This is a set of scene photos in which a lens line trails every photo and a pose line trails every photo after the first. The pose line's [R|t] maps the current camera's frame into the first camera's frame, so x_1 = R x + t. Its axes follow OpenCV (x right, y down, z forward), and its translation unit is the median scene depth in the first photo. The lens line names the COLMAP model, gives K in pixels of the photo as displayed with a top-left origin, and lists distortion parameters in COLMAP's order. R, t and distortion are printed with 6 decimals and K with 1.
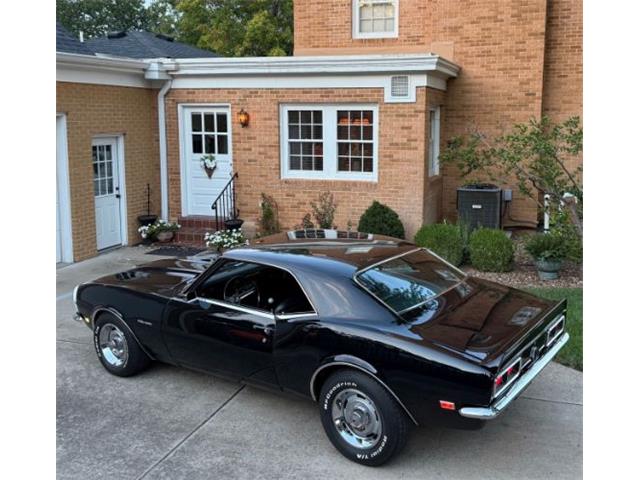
lens RADIAL K [[625.2, 0, 353.1], [0, 625.2, 188.7], [0, 0, 1]] dist [0.178490, -0.362927]
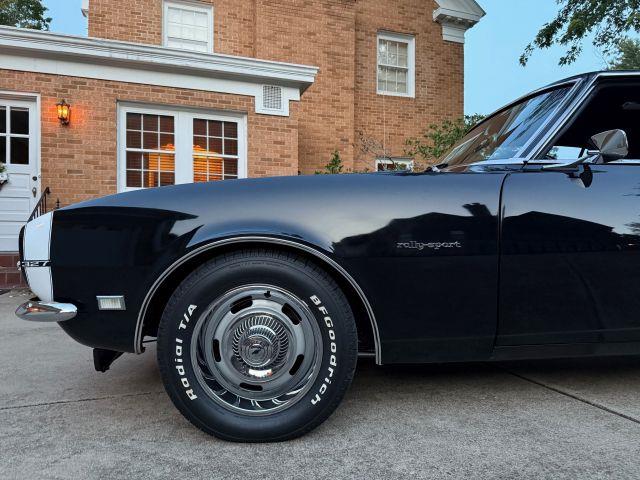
lens RADIAL K [[455.0, 0, 320.0], [0, 455.0, 240.0], [0, 0, 1]] dist [0.029277, -0.044388]
pose [[0.801186, 0.002397, 0.598410, -0.257294], [0.068199, 0.993111, -0.095286, 0.111203], [-0.594516, 0.117153, 0.795503, 0.408314]]
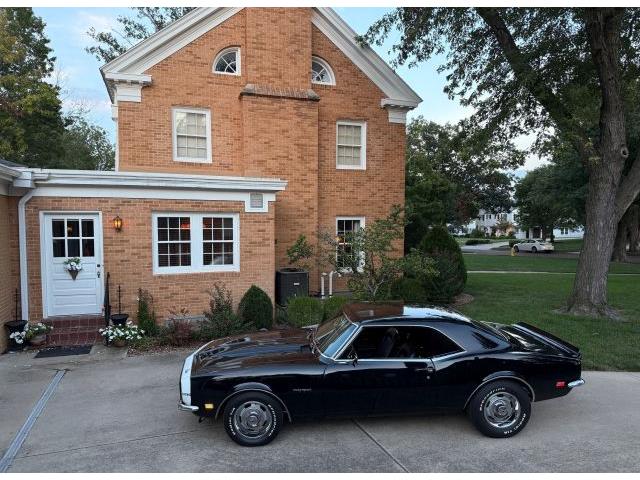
lens RADIAL K [[458.0, 0, 313.3], [0, 458.0, 247.8], [0, 0, 1]] dist [0.120082, -0.191002]
pose [[0.790720, -0.035192, 0.611165, -0.413392], [0.071598, 0.996811, -0.035234, -0.014672], [-0.607976, 0.071618, 0.790719, 0.128061]]
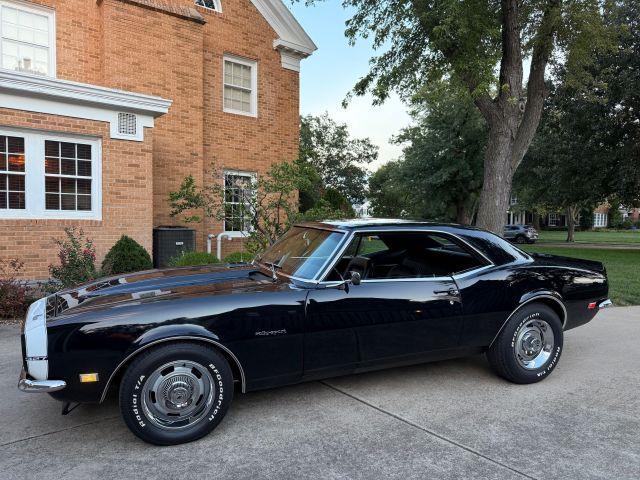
lens RADIAL K [[455.0, 0, 320.0], [0, 455.0, 240.0], [0, 0, 1]] dist [0.029277, -0.044388]
pose [[0.549652, -0.028771, 0.834898, -0.348136], [0.084174, 0.996228, -0.021086, 0.060397], [-0.831142, 0.081866, 0.550001, 0.328151]]
